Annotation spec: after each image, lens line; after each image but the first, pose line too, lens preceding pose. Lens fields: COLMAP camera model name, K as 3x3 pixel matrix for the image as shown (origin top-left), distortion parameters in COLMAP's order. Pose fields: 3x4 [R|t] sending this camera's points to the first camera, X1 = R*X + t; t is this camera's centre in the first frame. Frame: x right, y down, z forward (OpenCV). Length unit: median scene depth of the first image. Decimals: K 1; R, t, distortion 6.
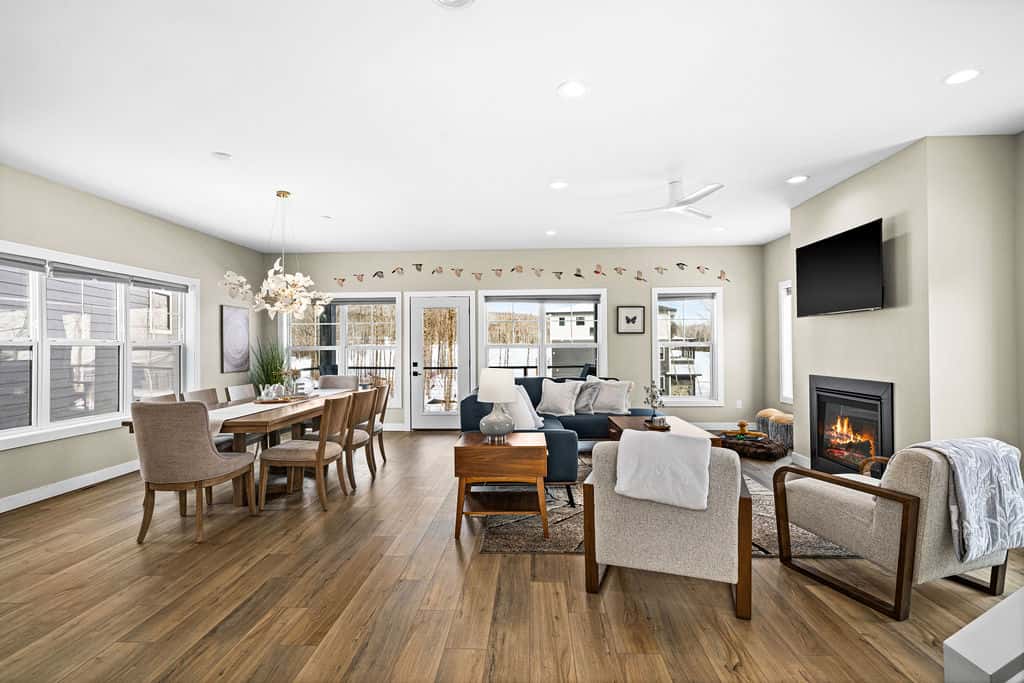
lens RADIAL K [[497.7, 0, 515.4], [0, 497.7, 338.7], [0, 0, 1]] dist [-0.000987, -0.000175]
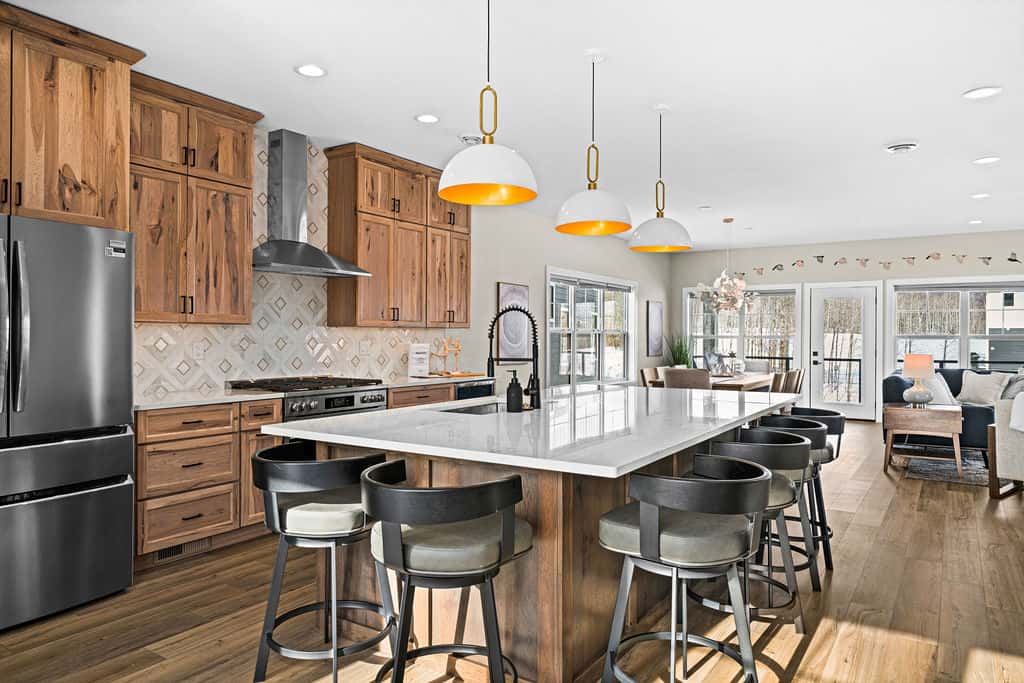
lens RADIAL K [[675.2, 0, 512.1], [0, 675.2, 333.5], [0, 0, 1]] dist [0.004081, -0.000704]
pose [[0.854757, 0.008389, -0.518961, -0.015808], [-0.001378, 0.999903, 0.013894, -0.010545], [0.519027, -0.011161, 0.854685, -0.642437]]
